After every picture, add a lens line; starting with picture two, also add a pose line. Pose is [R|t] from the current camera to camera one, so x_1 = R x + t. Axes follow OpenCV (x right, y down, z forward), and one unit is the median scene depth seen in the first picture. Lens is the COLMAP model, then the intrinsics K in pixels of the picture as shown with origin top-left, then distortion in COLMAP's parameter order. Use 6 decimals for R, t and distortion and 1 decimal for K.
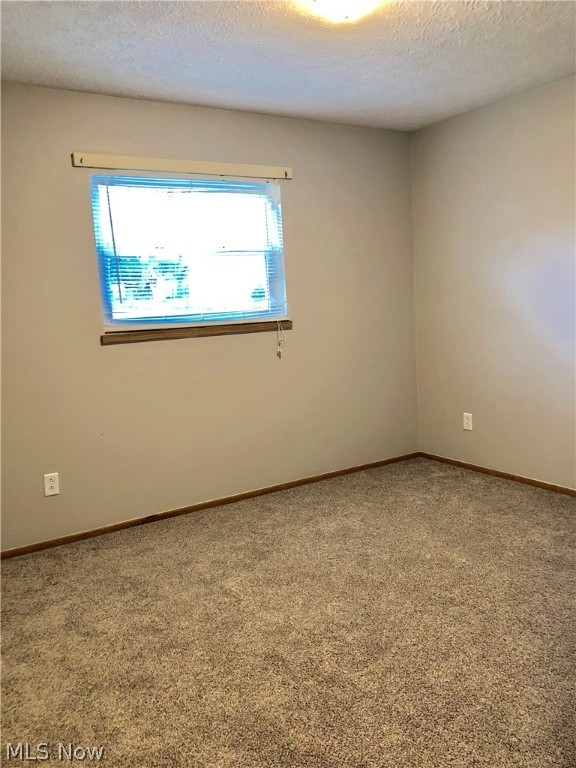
lens RADIAL K [[624.2, 0, 288.0], [0, 624.2, 384.0], [0, 0, 1]] dist [0.003831, -0.011916]
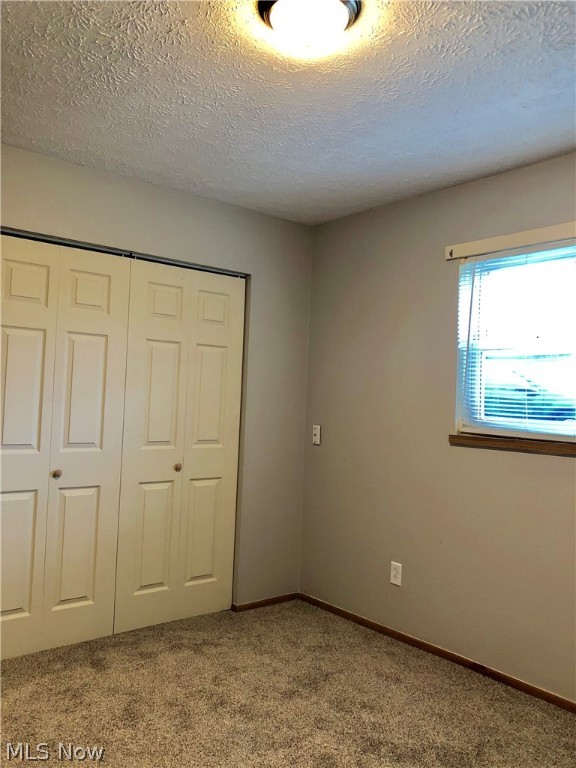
lens RADIAL K [[623.5, 0, 290.3], [0, 623.5, 383.4], [0, 0, 1]] dist [0.004121, -0.010973]
pose [[0.122500, 0.031010, -0.991984, 0.585149], [-0.181091, 0.983431, 0.008380, -0.117475], [0.975807, 0.178613, 0.126086, 0.649542]]
